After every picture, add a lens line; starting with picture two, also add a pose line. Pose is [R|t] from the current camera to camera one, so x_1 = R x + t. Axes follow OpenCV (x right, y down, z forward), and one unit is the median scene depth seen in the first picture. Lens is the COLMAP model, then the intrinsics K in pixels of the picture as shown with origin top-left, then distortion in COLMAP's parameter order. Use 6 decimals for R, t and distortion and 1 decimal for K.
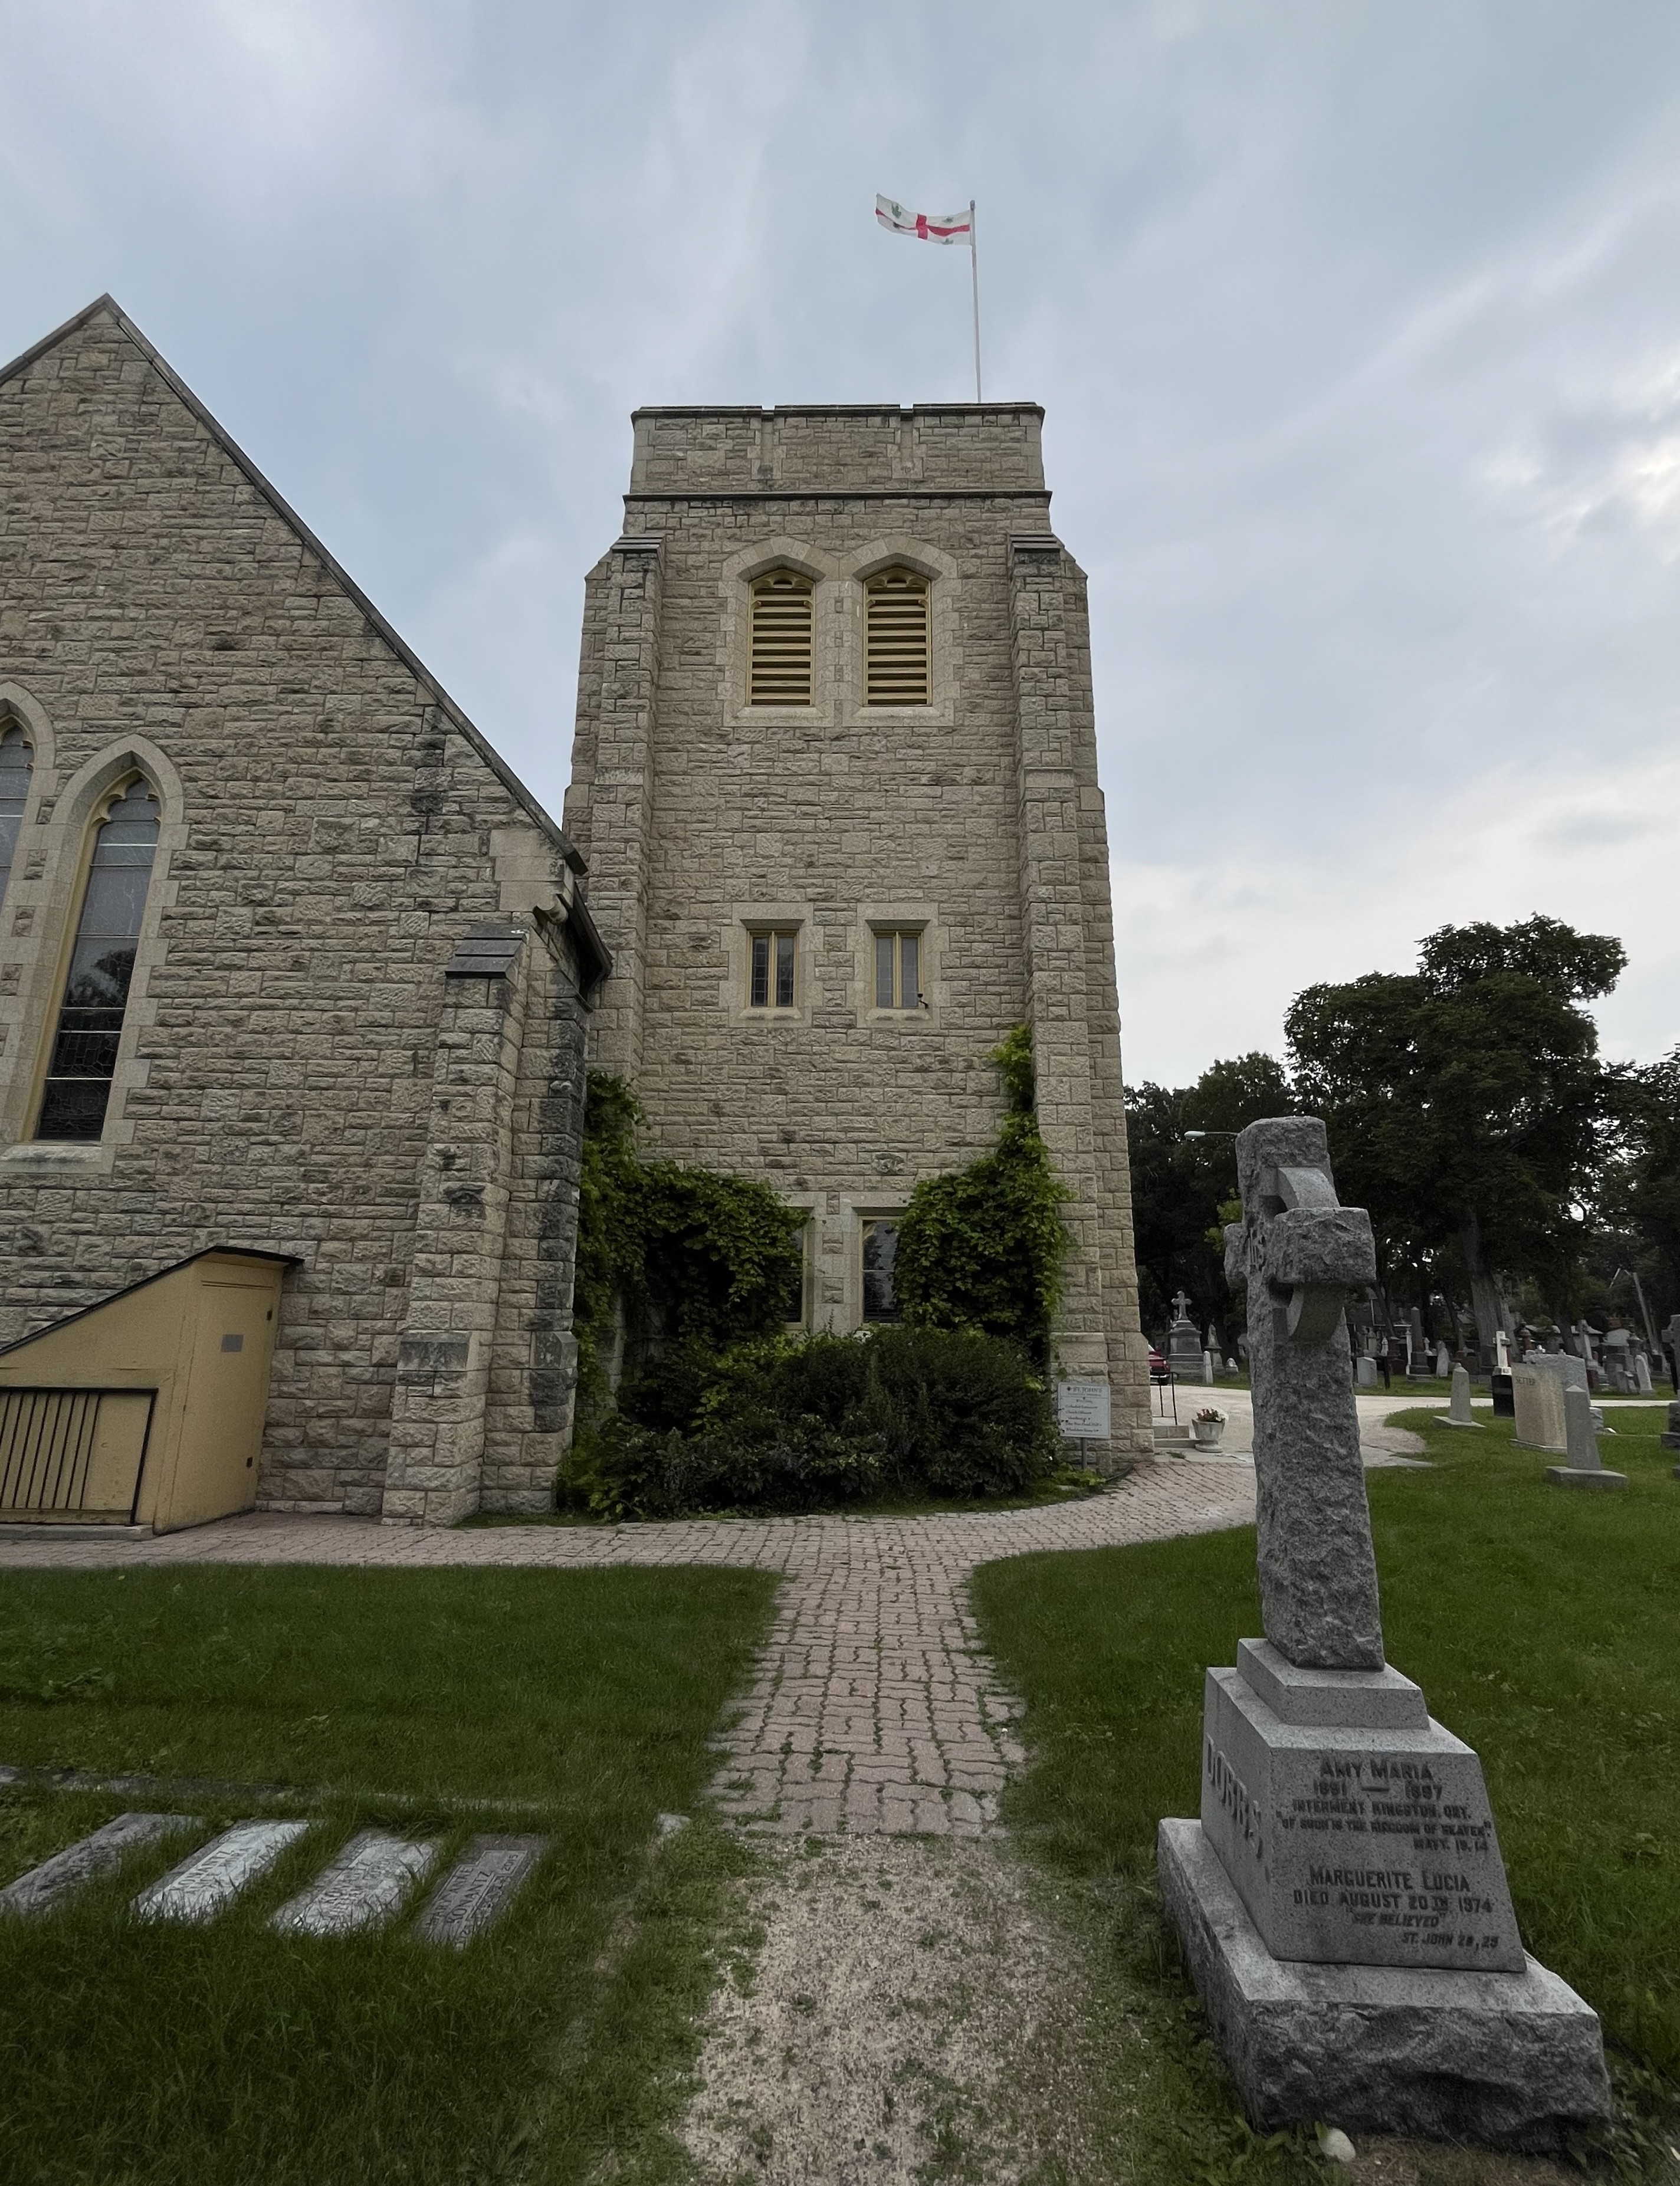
lens RADIAL K [[941.0, 0, 808.0], [0, 941.0, 1125.6], [0, 0, 1]] dist [-0.009821, 0.003298]
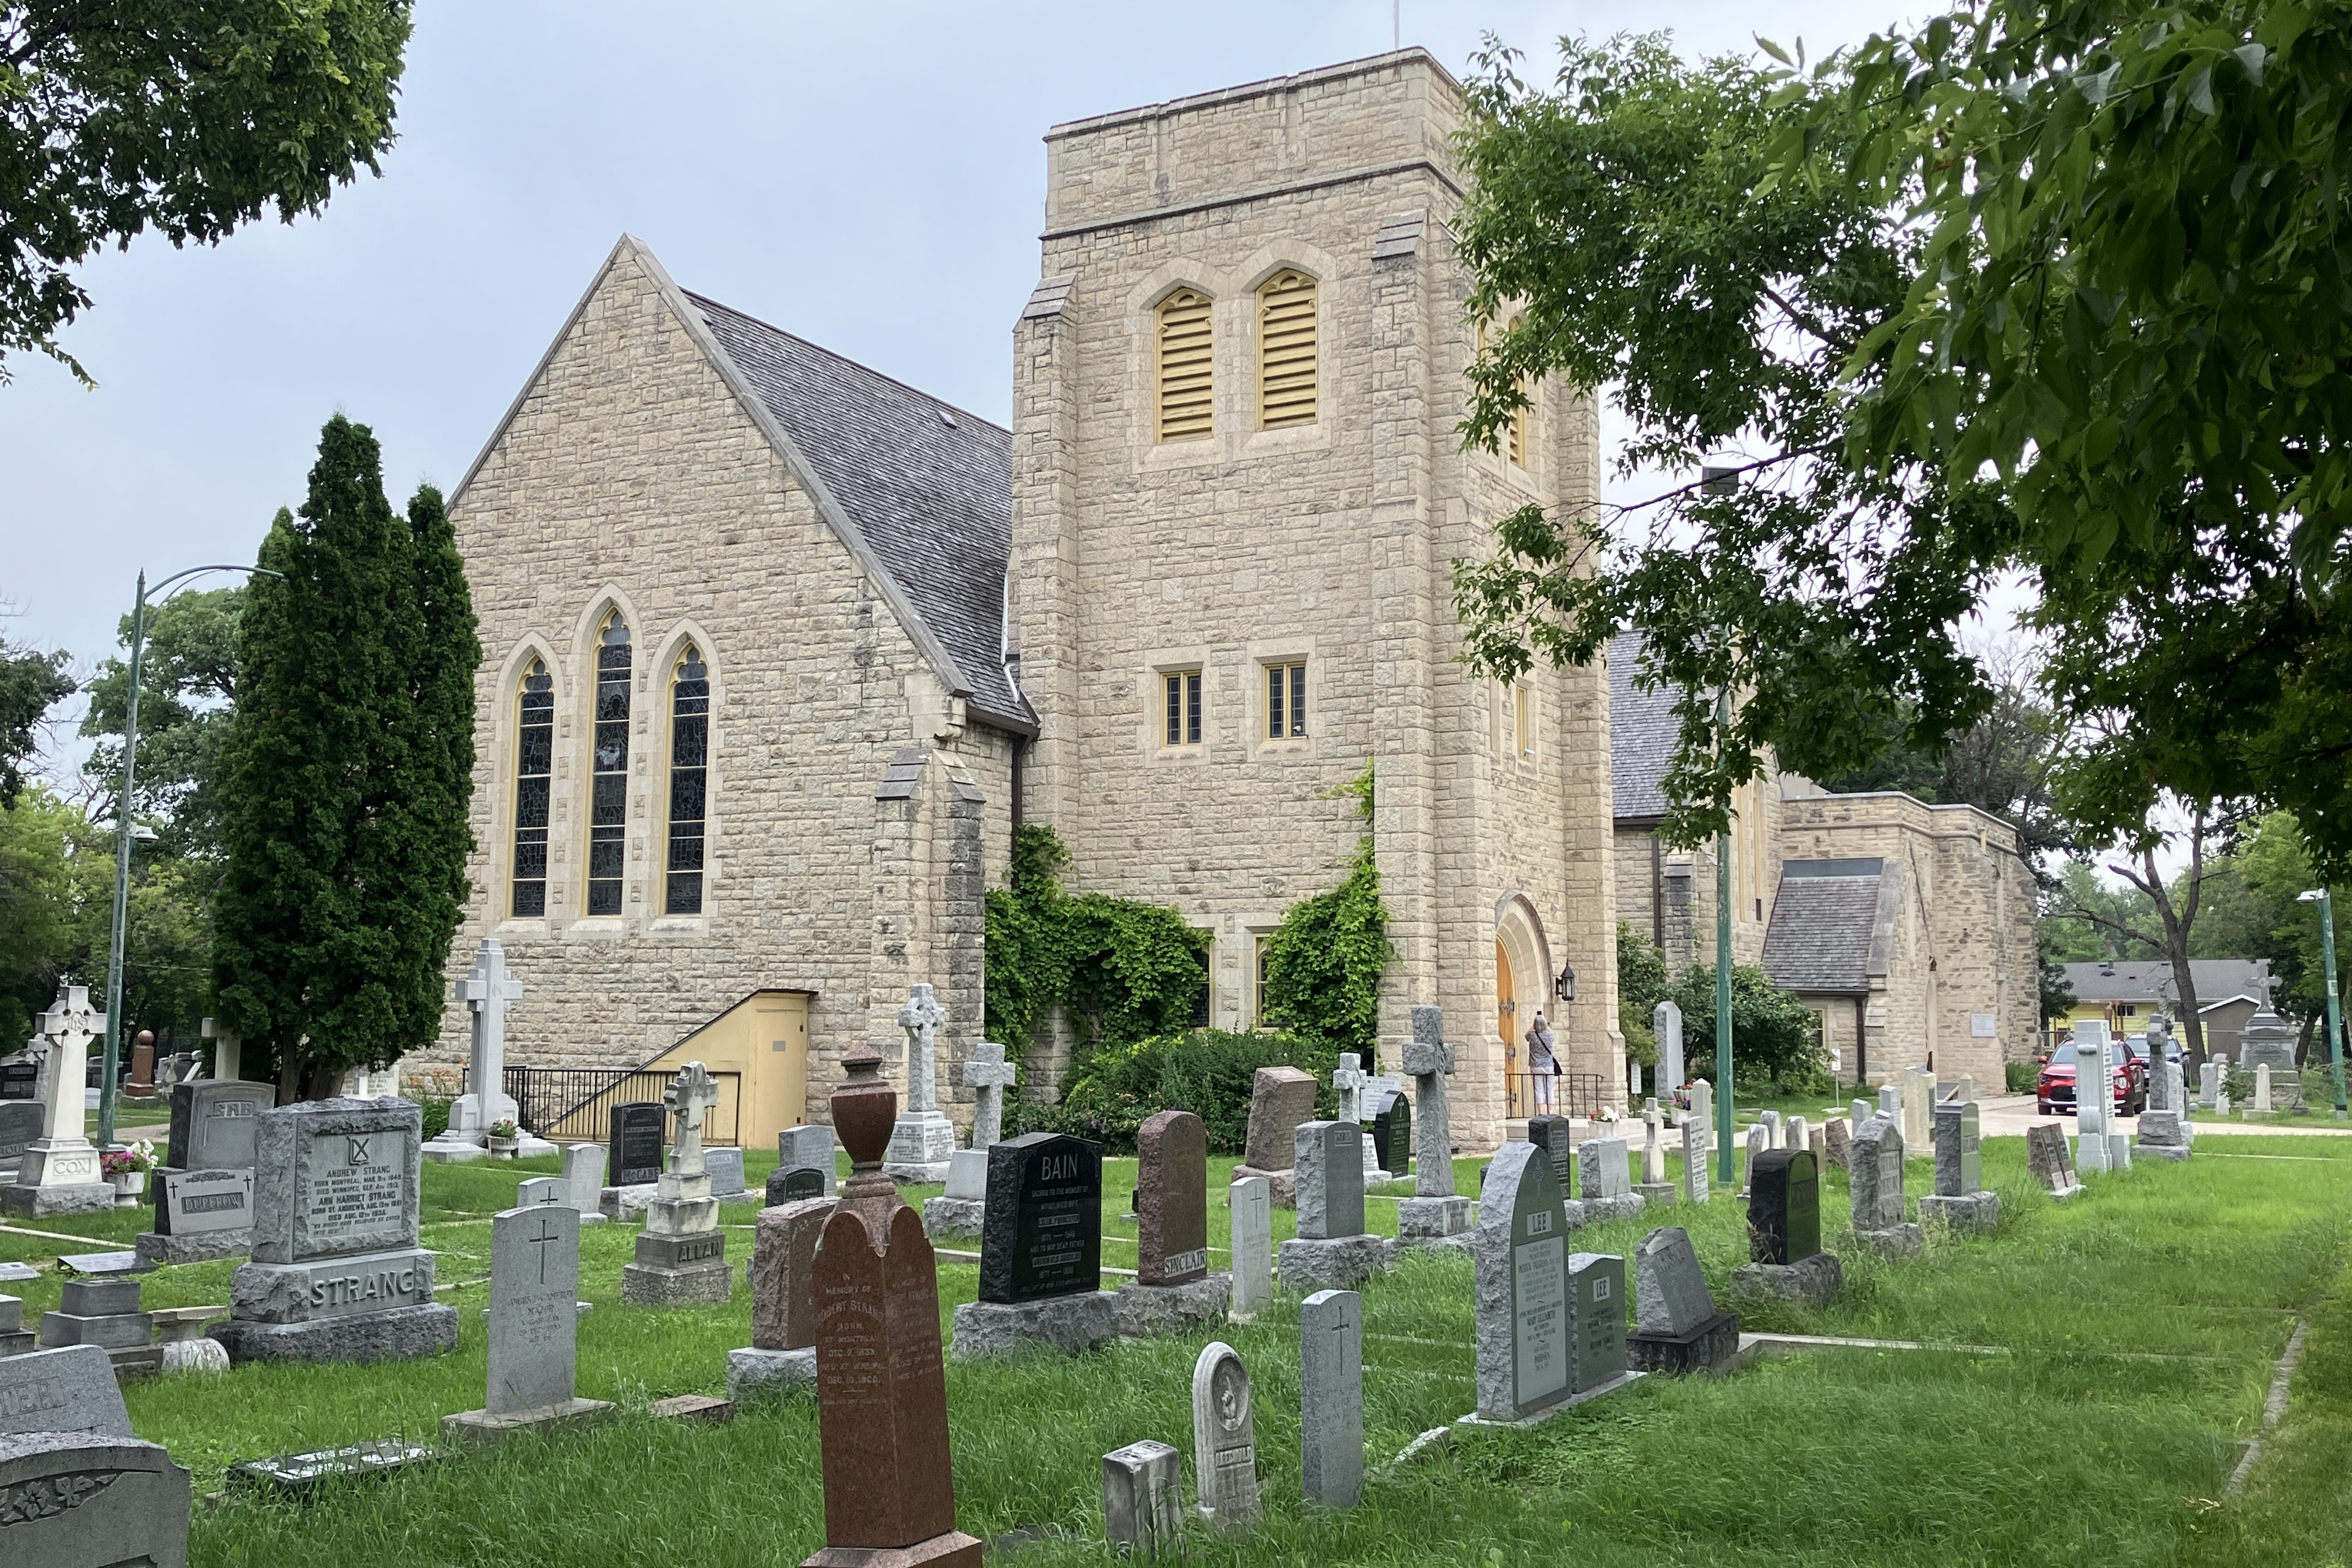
lens RADIAL K [[2295.8, 0, 1178.1], [0, 2295.8, 786.3], [0, 0, 1]] dist [0.089513, 0.000000]
pose [[0.888342, -0.054735, -0.455908, 1.356188], [0.104832, 0.990824, 0.085311, -0.354114], [0.447055, -0.123580, 0.885929, -1.596503]]
